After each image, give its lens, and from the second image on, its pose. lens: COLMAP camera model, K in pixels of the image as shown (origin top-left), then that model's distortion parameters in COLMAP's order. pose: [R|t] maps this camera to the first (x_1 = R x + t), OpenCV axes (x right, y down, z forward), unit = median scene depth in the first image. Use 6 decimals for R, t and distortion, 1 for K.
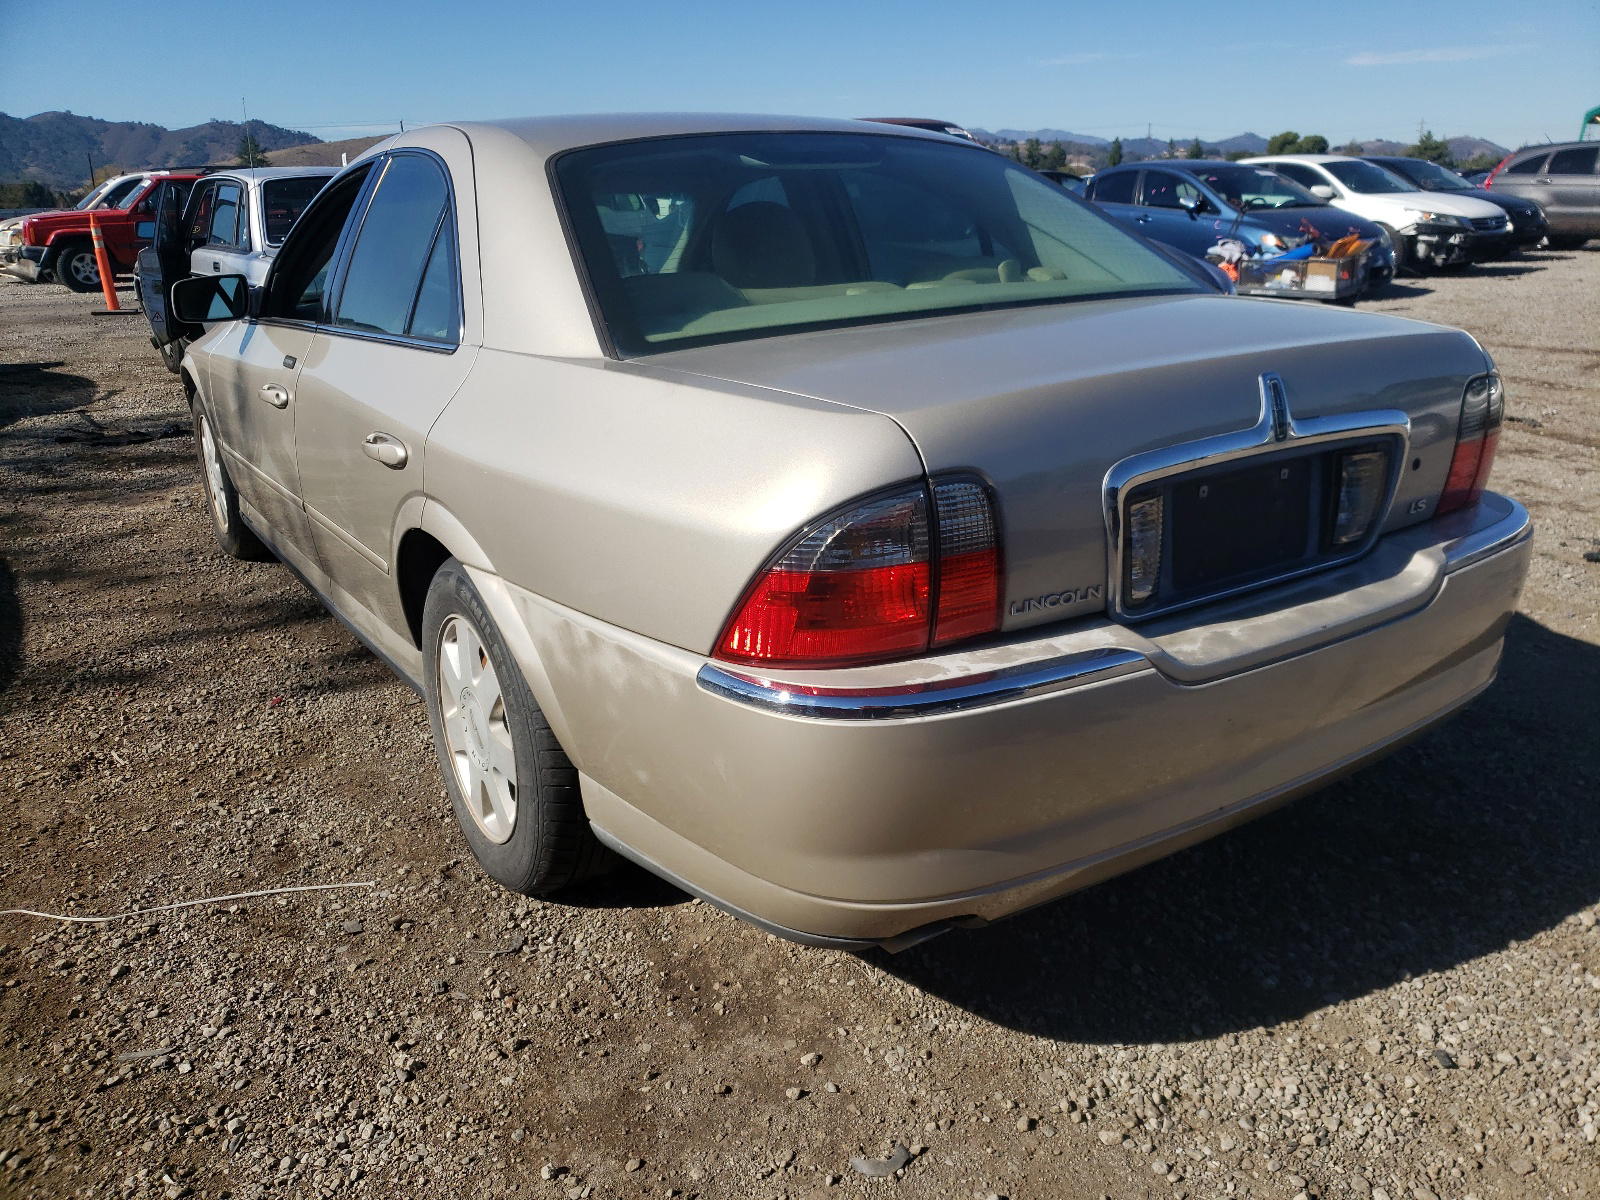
lens RADIAL K [[1215.1, 0, 798.3], [0, 1215.1, 605.7], [0, 0, 1]] dist [0.019688, -0.008357]
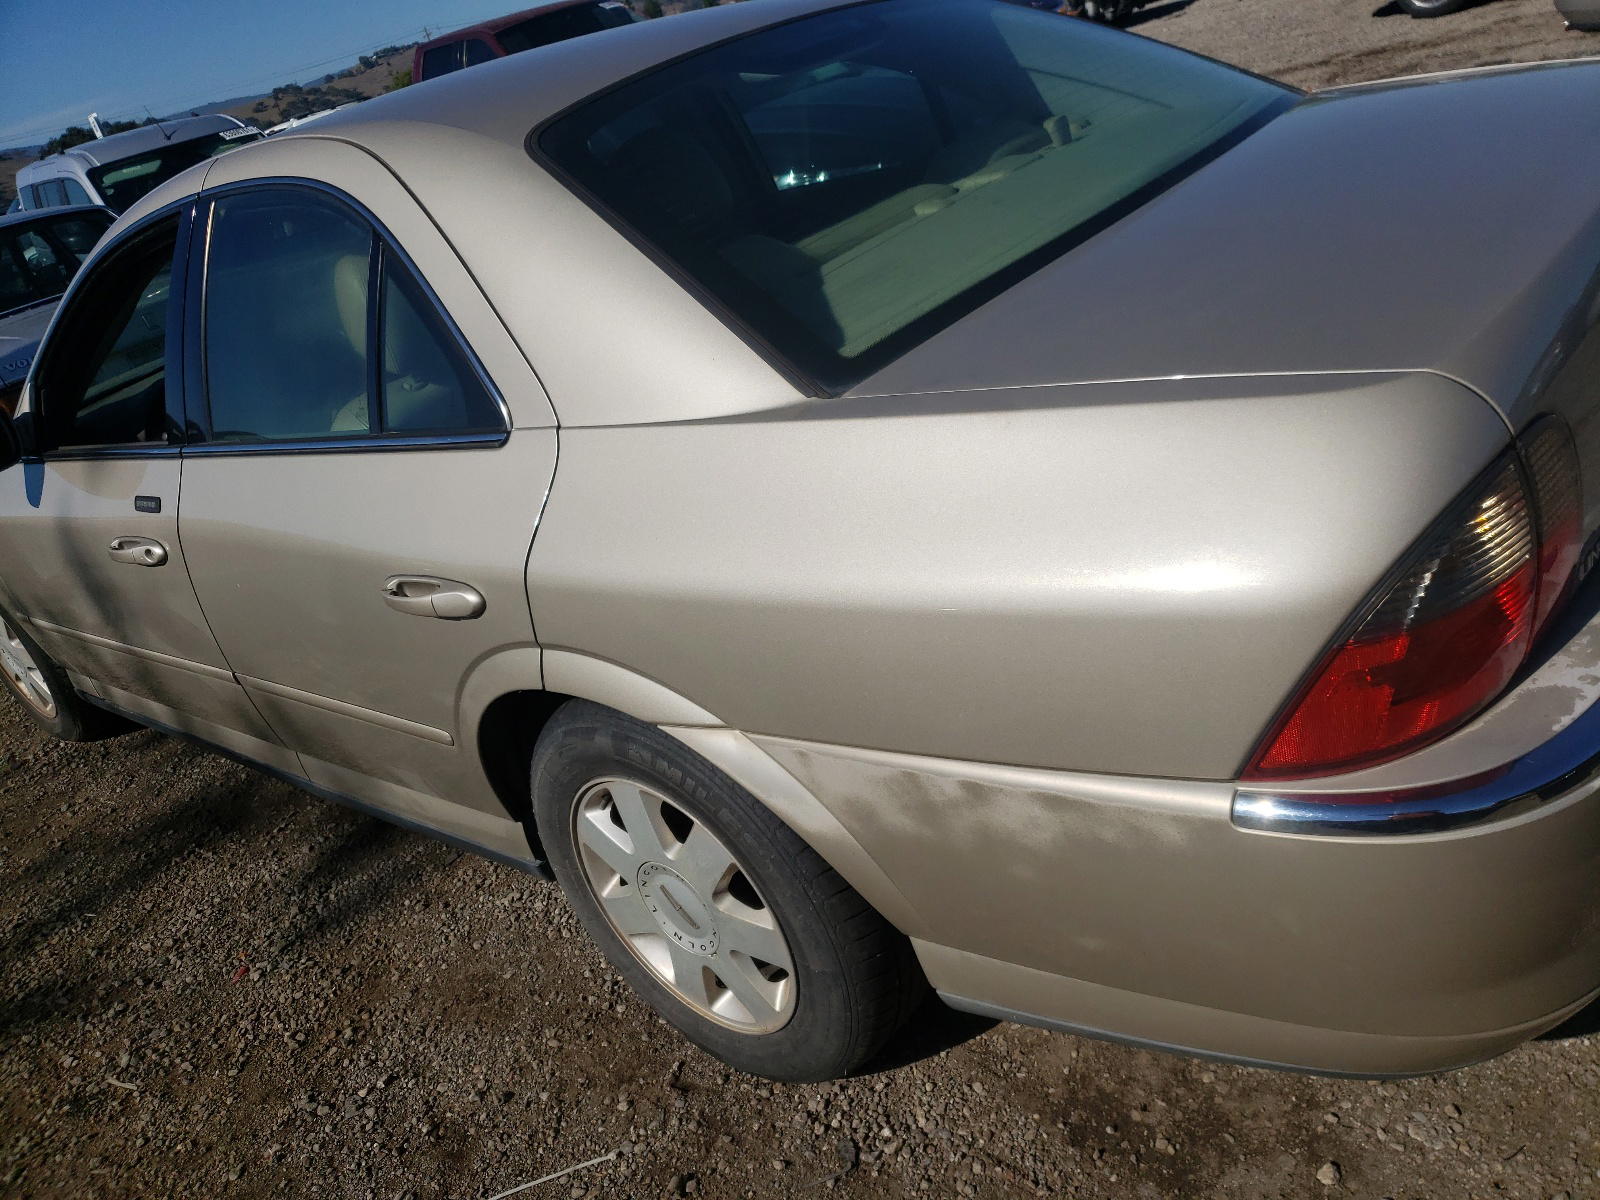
lens RADIAL K [[1215.1, 0, 799.1], [0, 1215.1, 591.9], [0, 0, 1]] dist [0.019688, -0.008357]
pose [[0.928912, -0.324244, 0.178854, -0.270598], [0.309055, 0.944905, 0.107883, -0.145363], [-0.203981, -0.044938, 0.977943, 0.255272]]
